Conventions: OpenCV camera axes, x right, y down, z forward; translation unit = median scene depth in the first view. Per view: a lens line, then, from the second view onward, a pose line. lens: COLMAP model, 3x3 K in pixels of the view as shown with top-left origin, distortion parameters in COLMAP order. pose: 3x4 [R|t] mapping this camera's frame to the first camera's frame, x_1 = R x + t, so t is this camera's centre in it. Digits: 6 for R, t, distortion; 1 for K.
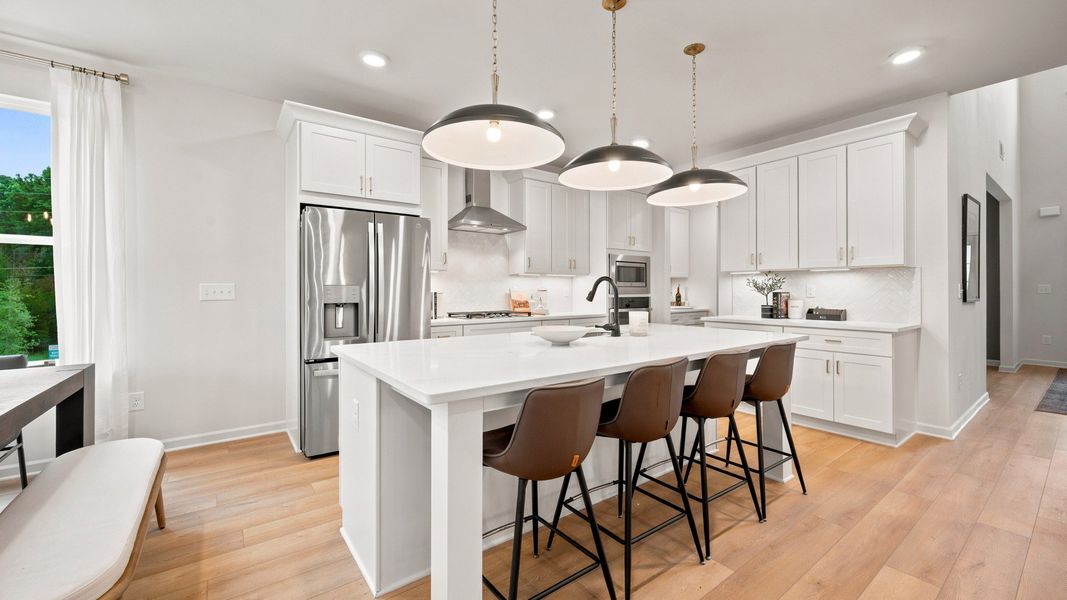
lens RADIAL K [[421.2, 0, 531.6], [0, 421.2, 298.0], [0, 0, 1]] dist [0.000997, 0.000021]
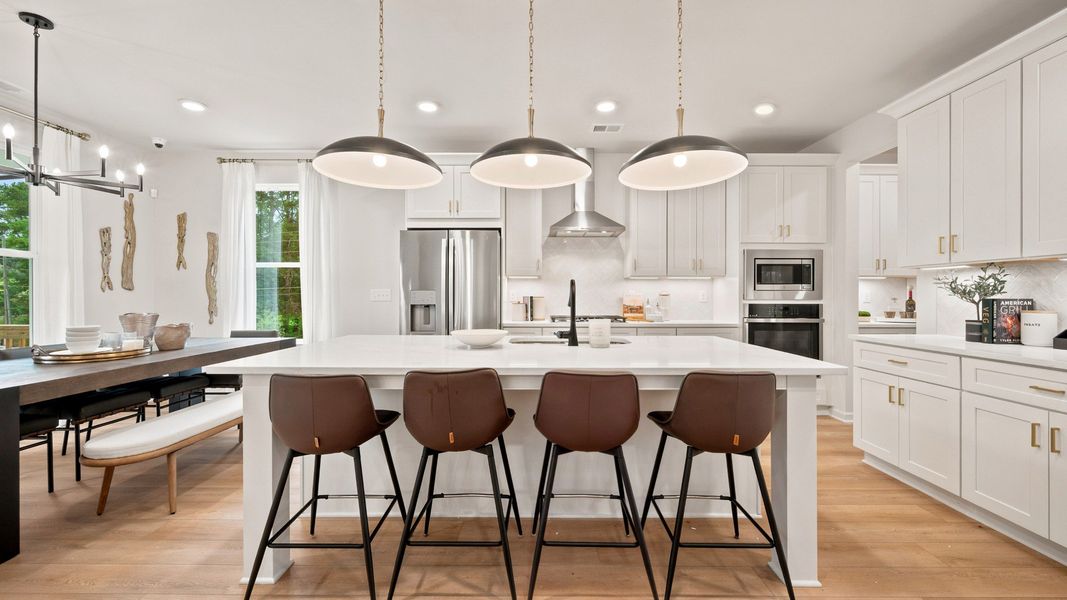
lens RADIAL K [[421.2, 0, 533.7], [0, 421.2, 295.4], [0, 0, 1]] dist [0.000997, 0.000021]
pose [[0.799353, 0.003672, -0.600850, 0.536152], [-0.012896, 0.999856, -0.011047, -0.004629], [0.600723, 0.016580, 0.799286, 0.176509]]
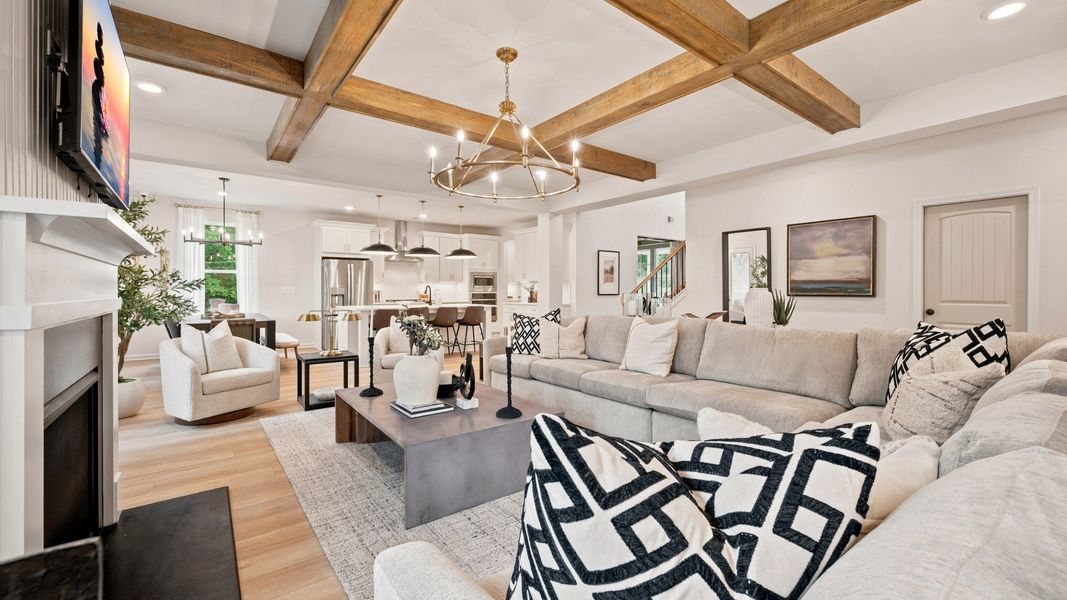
lens RADIAL K [[421.2, 0, 522.9], [0, 421.2, 290.8], [0, 0, 1]] dist [0.000997, 0.000021]
pose [[0.999957, 0.003740, -0.008444, 0.699128], [-0.003838, 0.999926, -0.011556, 0.014840], [0.008400, 0.011588, 0.999898, -1.550869]]
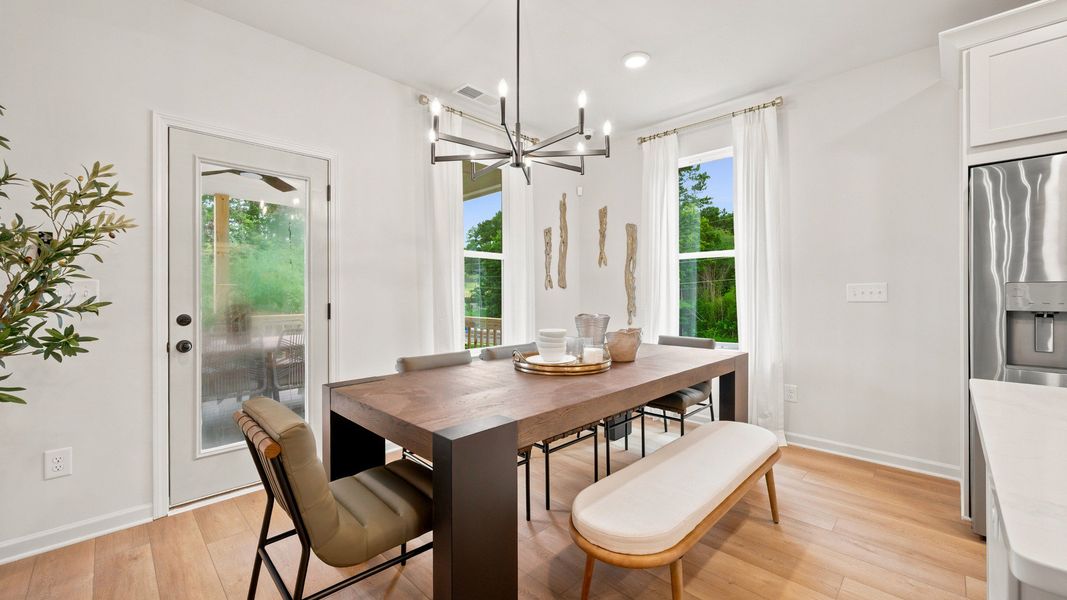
lens RADIAL K [[421.2, 0, 536.6], [0, 421.2, 292.7], [0, 0, 1]] dist [0.000997, 0.000021]
pose [[0.158996, 0.003881, -0.987272, 0.029269], [-0.014646, 0.999892, 0.001572, -0.005325], [0.987171, 0.014210, 0.159036, 0.170056]]
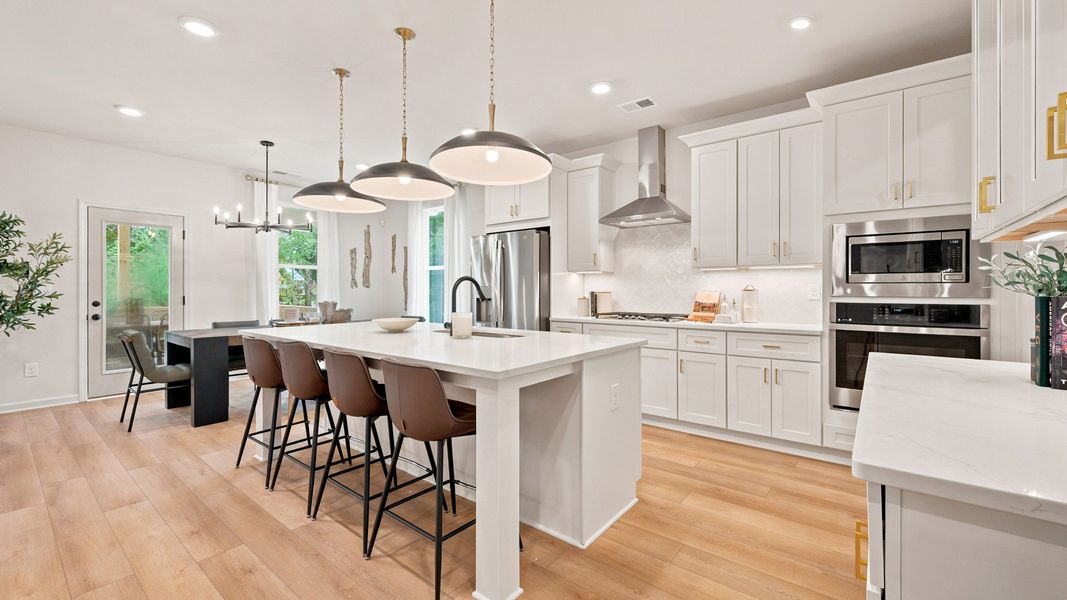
lens RADIAL K [[421.2, 0, 525.4], [0, 421.2, 291.6], [0, 0, 1]] dist [0.000997, 0.000021]
pose [[0.262205, 0.006280, -0.964992, 0.953588], [-0.016104, 0.999868, 0.002131, -0.015847], [0.964878, 0.014982, 0.262272, 0.701872]]
